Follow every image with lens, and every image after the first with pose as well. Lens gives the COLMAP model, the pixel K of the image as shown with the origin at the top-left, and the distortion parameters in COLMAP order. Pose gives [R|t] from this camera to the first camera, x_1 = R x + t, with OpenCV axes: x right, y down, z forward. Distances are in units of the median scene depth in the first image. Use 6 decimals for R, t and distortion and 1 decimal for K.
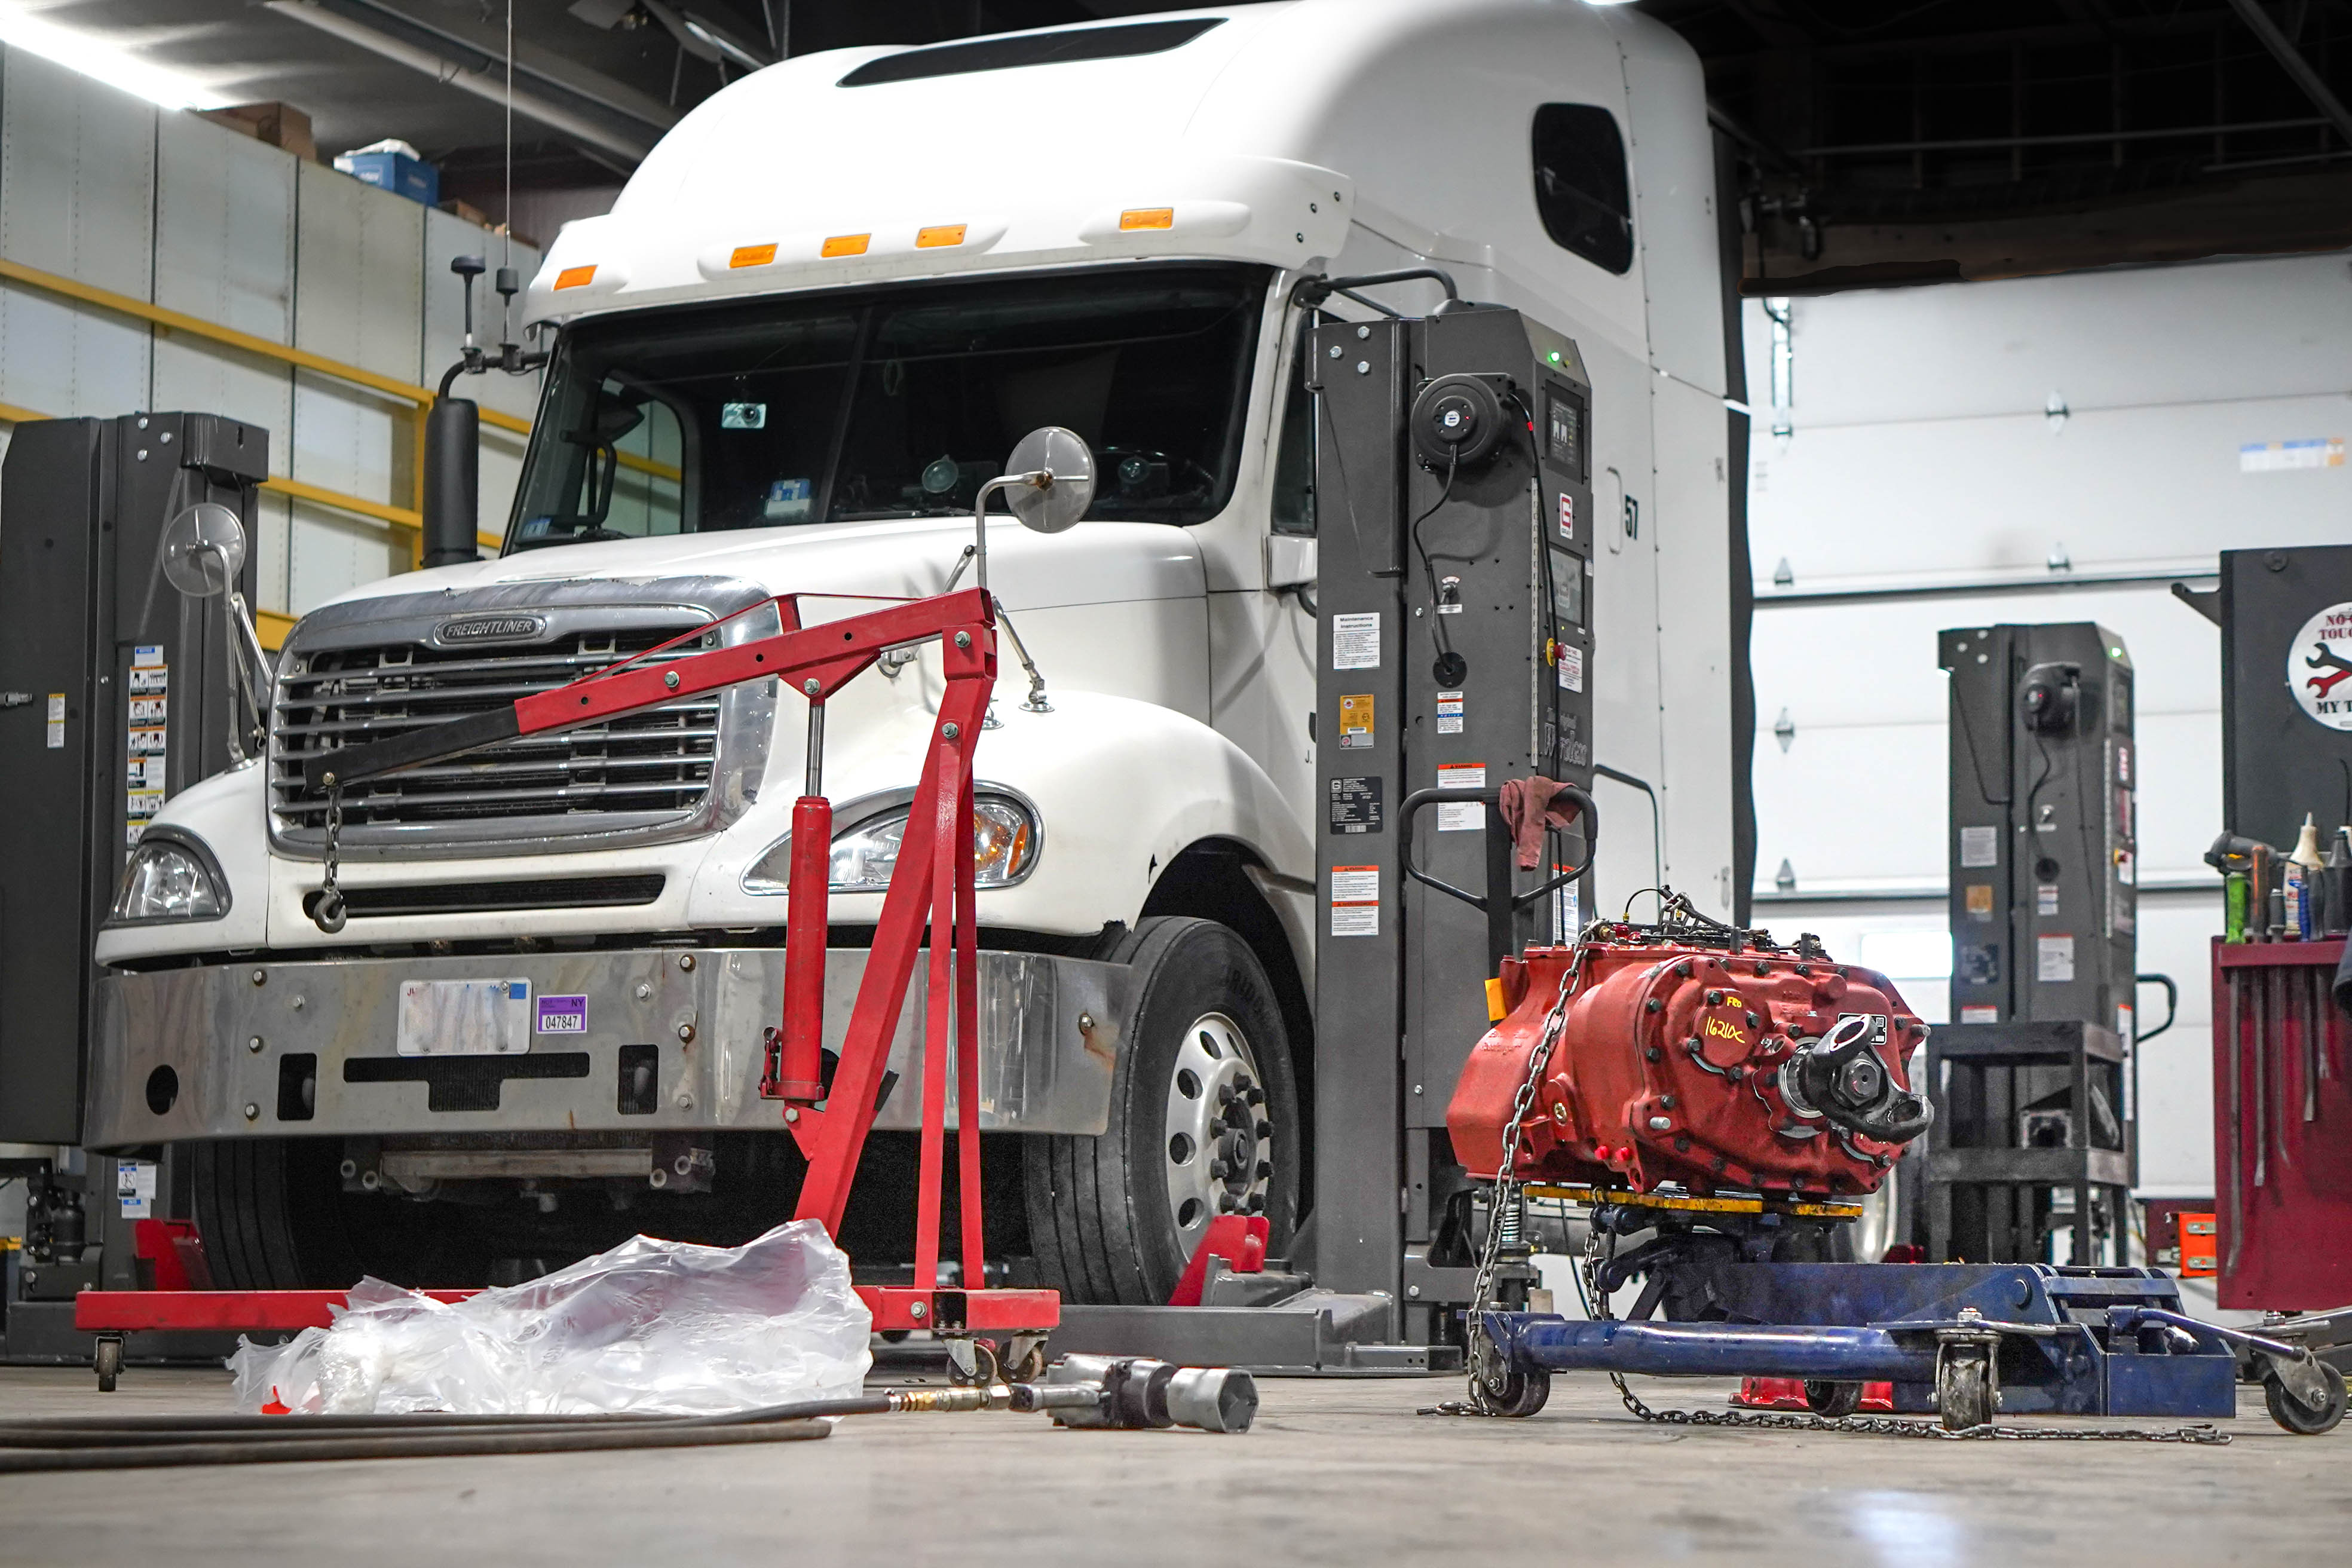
lens RADIAL K [[5050.5, 0, 1184.6], [0, 5050.5, 776.4], [0, 0, 1]] dist [0.074791, 0.000000]
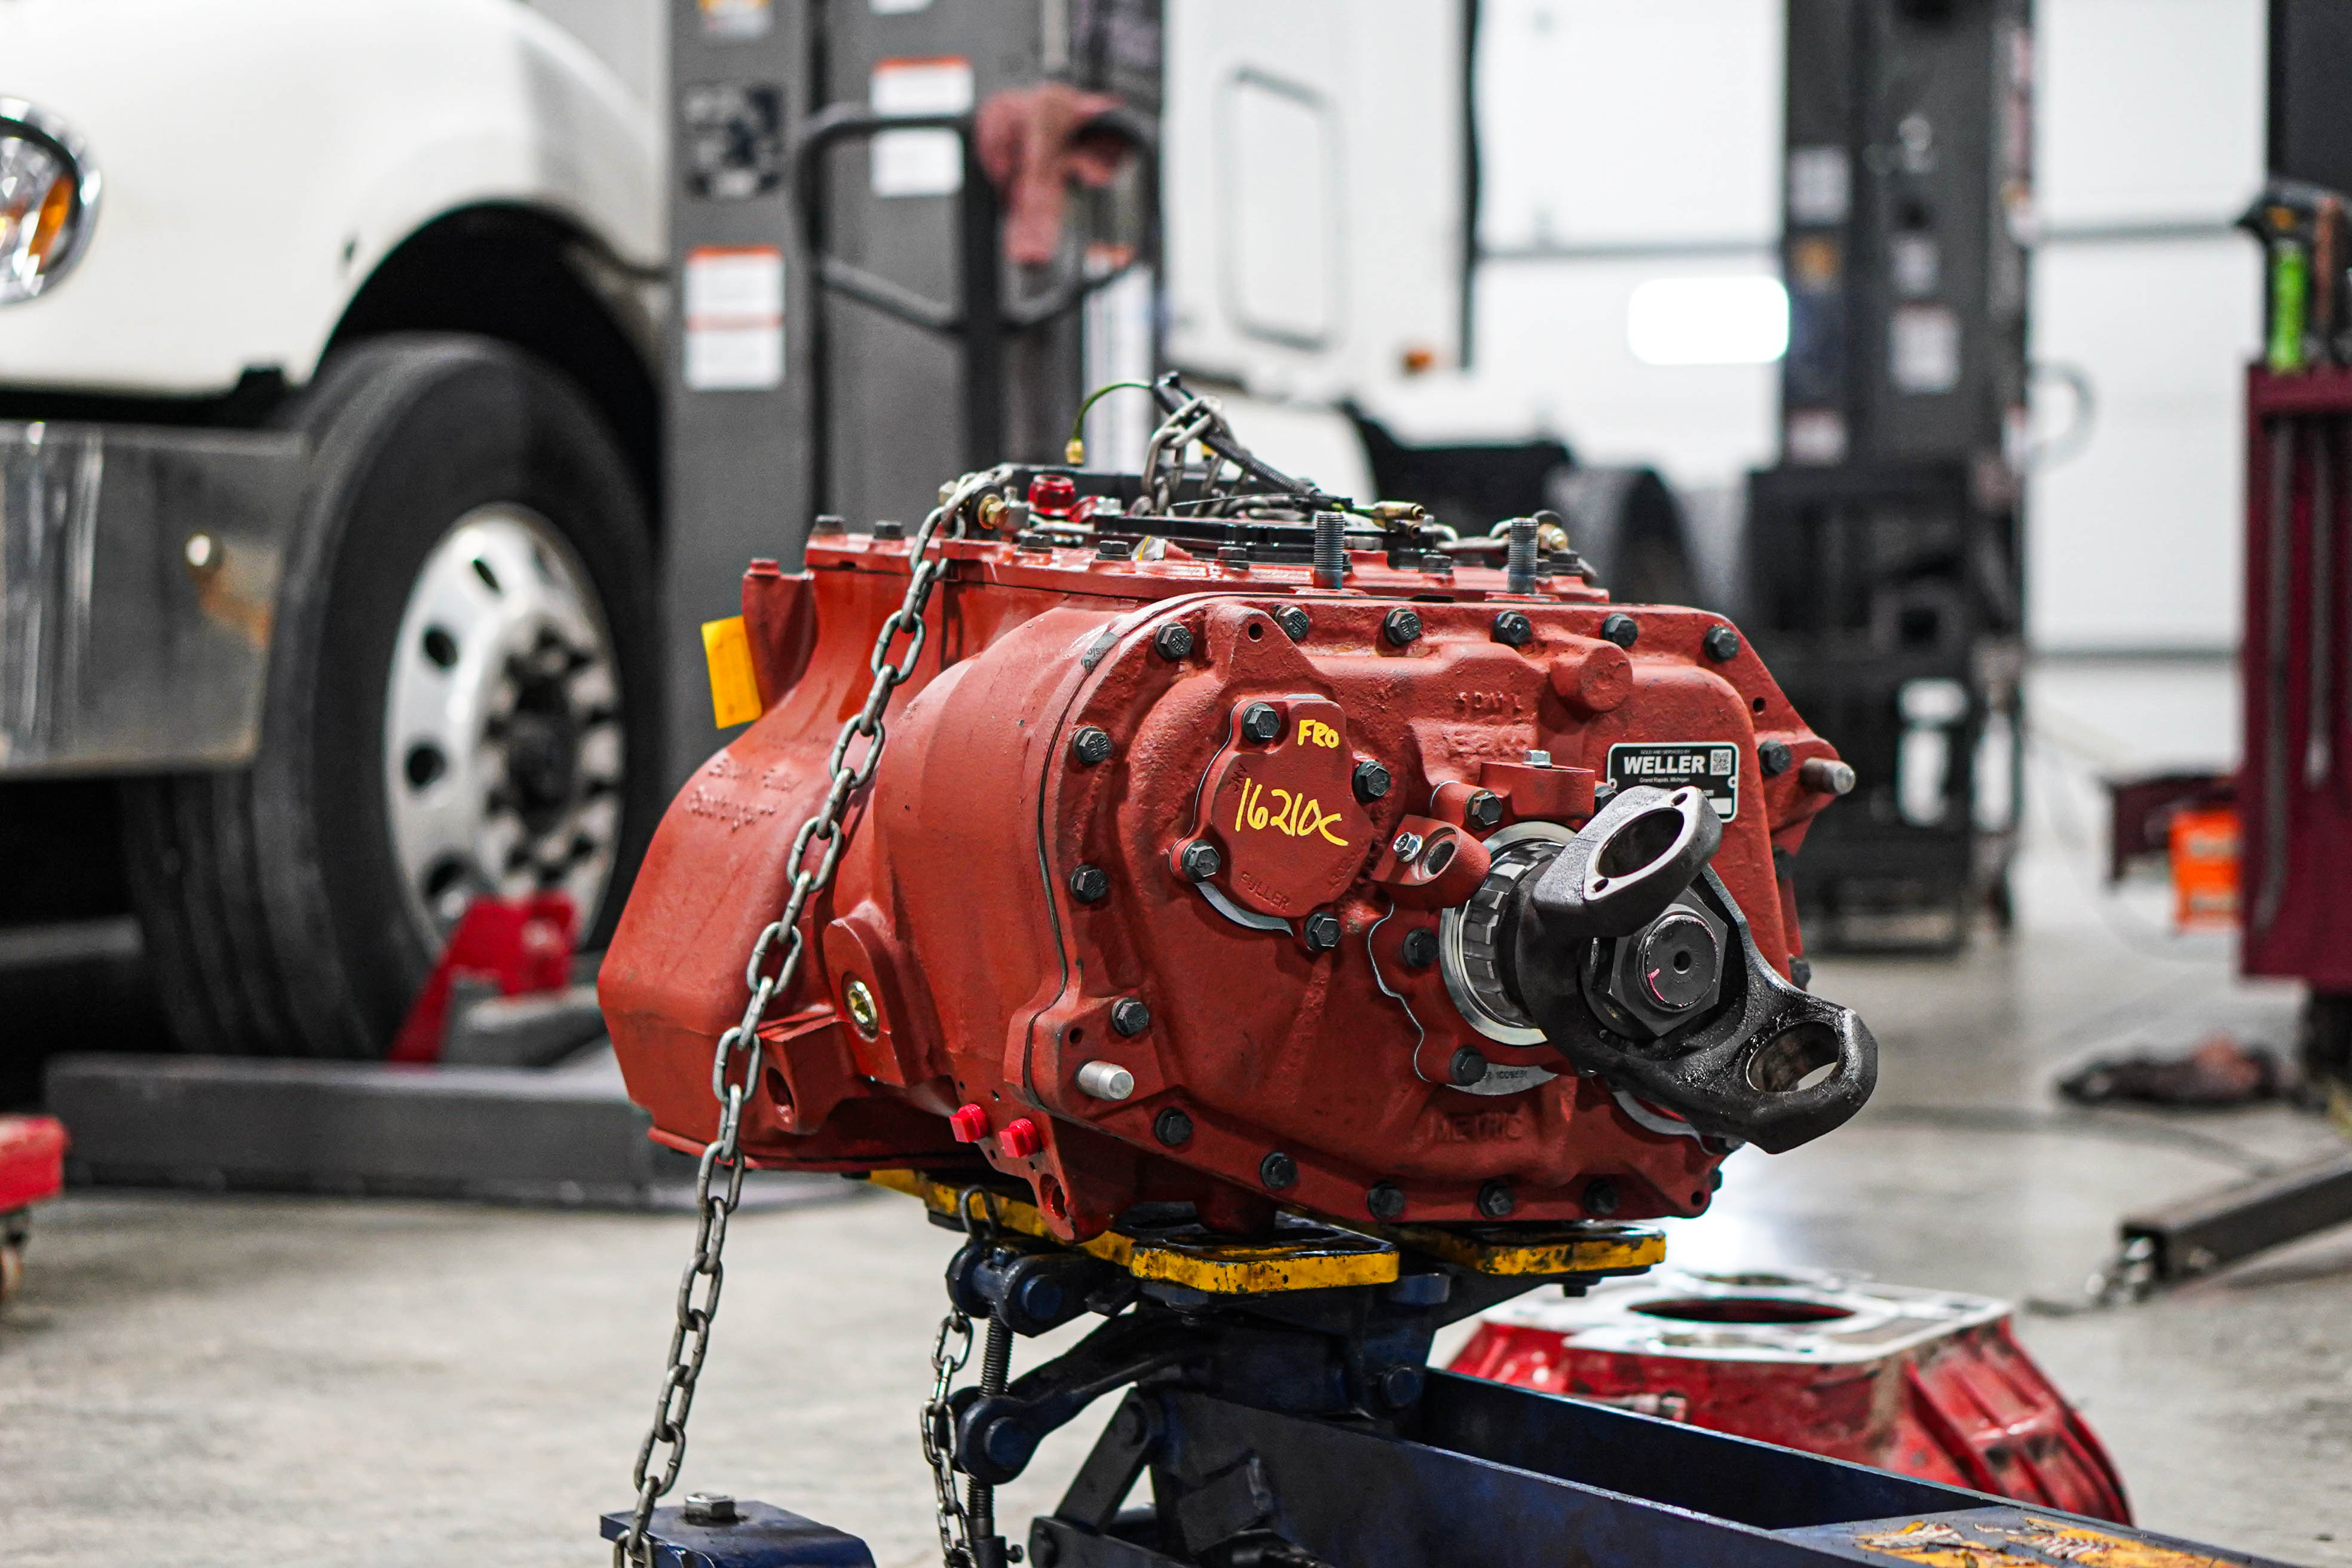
lens RADIAL K [[5050.5, 0, 1162.3], [0, 5050.5, 783.1], [0, 0, 1]] dist [0.074791, 0.000000]
pose [[0.999173, -0.008231, 0.039807, 0.081839], [0.002685, 0.990510, 0.137416, -0.000709], [-0.040561, -0.137195, 0.989713, 0.634894]]
